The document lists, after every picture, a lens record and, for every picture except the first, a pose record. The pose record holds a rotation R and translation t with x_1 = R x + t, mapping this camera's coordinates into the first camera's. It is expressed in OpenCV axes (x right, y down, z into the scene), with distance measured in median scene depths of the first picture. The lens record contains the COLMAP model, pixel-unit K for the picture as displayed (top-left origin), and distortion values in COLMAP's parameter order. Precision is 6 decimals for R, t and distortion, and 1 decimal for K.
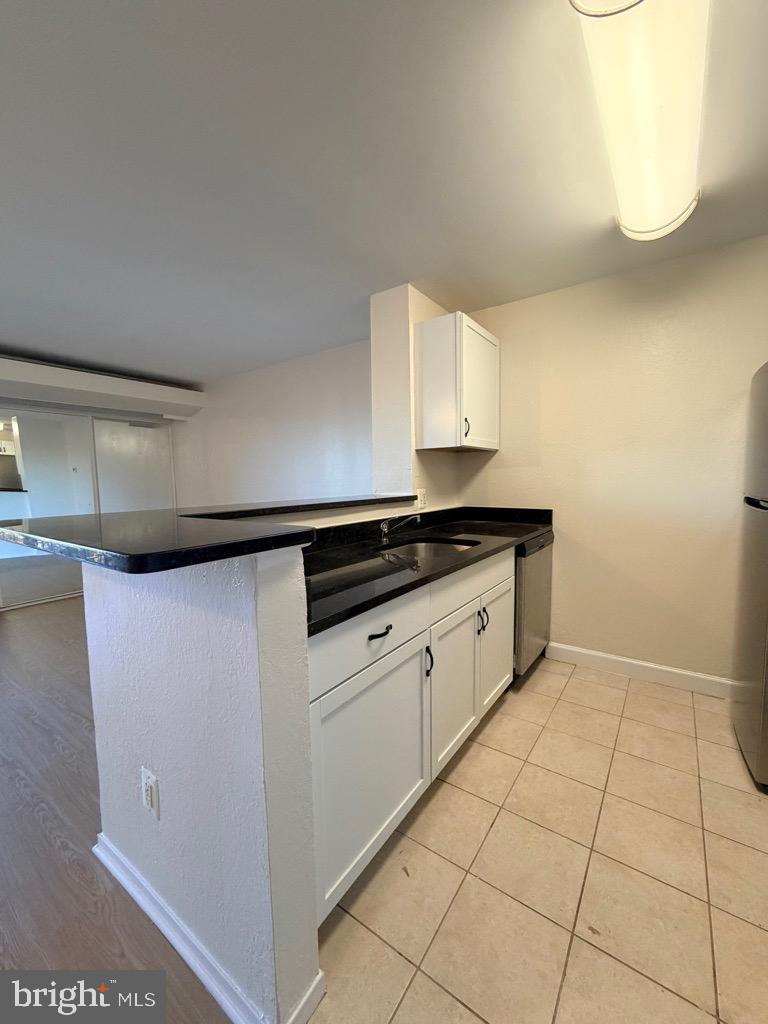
lens RADIAL K [[409.0, 0, 385.3], [0, 409.0, 509.7], [0, 0, 1]] dist [0.001222, 0.000069]
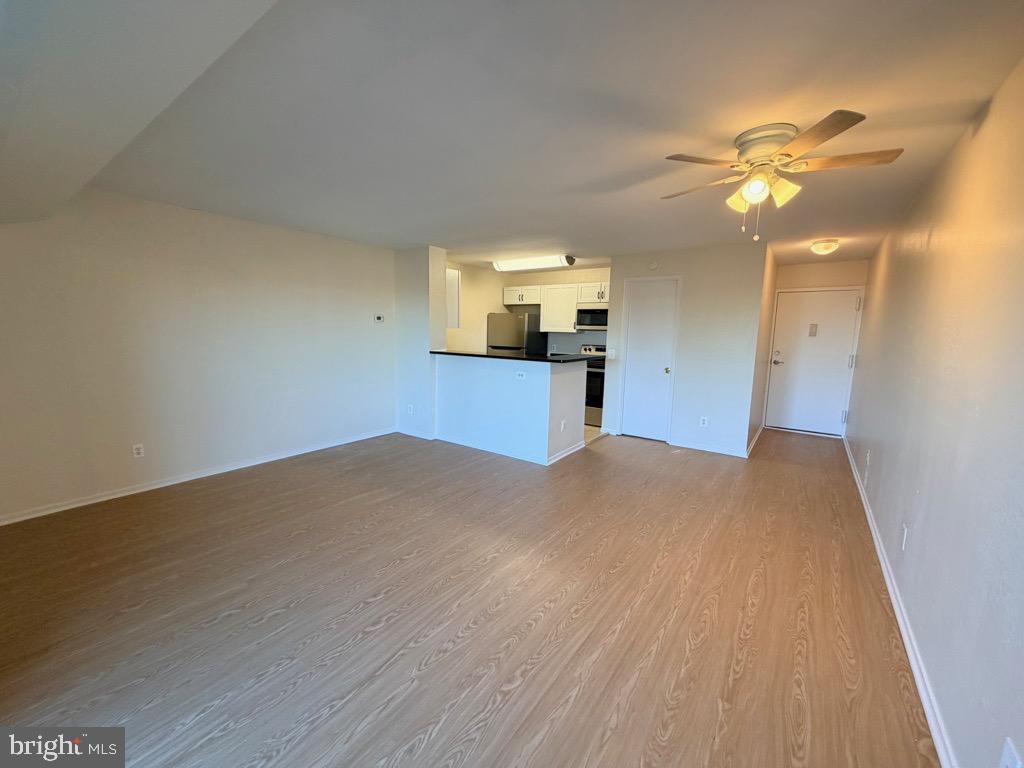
lens RADIAL K [[409.0, 0, 509.0], [0, 409.0, 383.9], [0, 0, 1]] dist [0.001222, 0.000069]
pose [[0.016067, -0.119961, 0.992649, -2.068265], [0.060135, 0.991095, 0.118800, -0.096180], [-0.998061, 0.057785, 0.023138, 0.657107]]
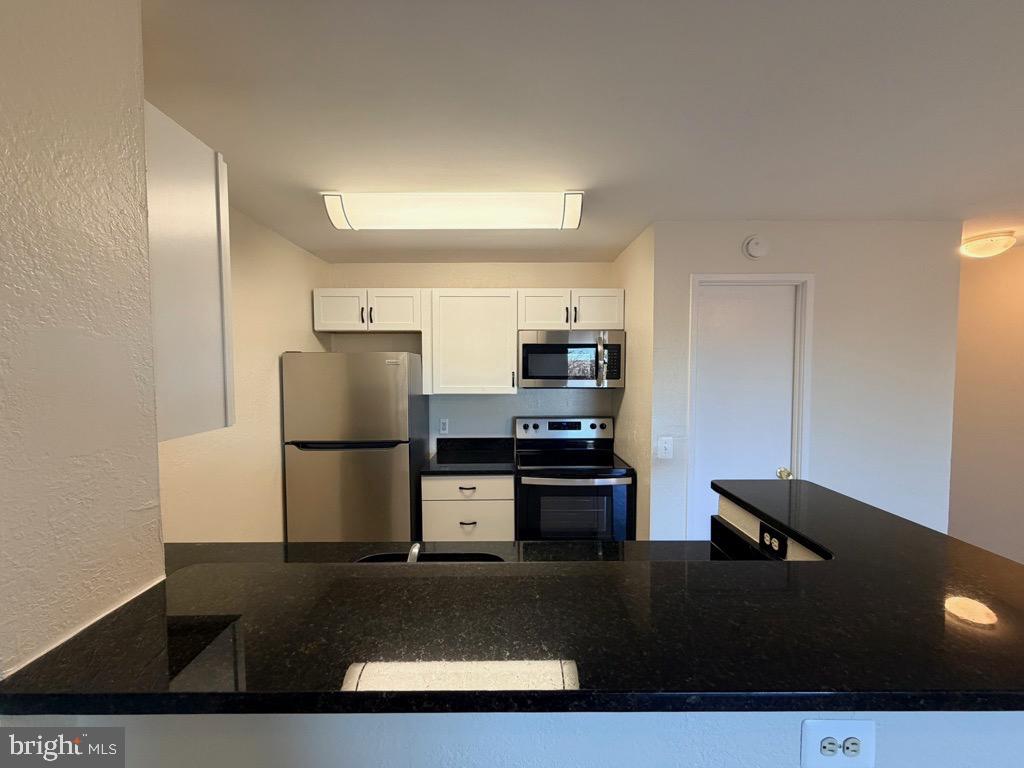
lens RADIAL K [[409.0, 0, 510.0], [0, 409.0, 381.6], [0, 0, 1]] dist [0.001222, 0.000069]
pose [[-0.583967, -0.016052, 0.811619, -0.391526], [0.077433, 0.994144, 0.075376, -0.211730], [-0.808076, 0.106863, -0.579305, 0.971457]]
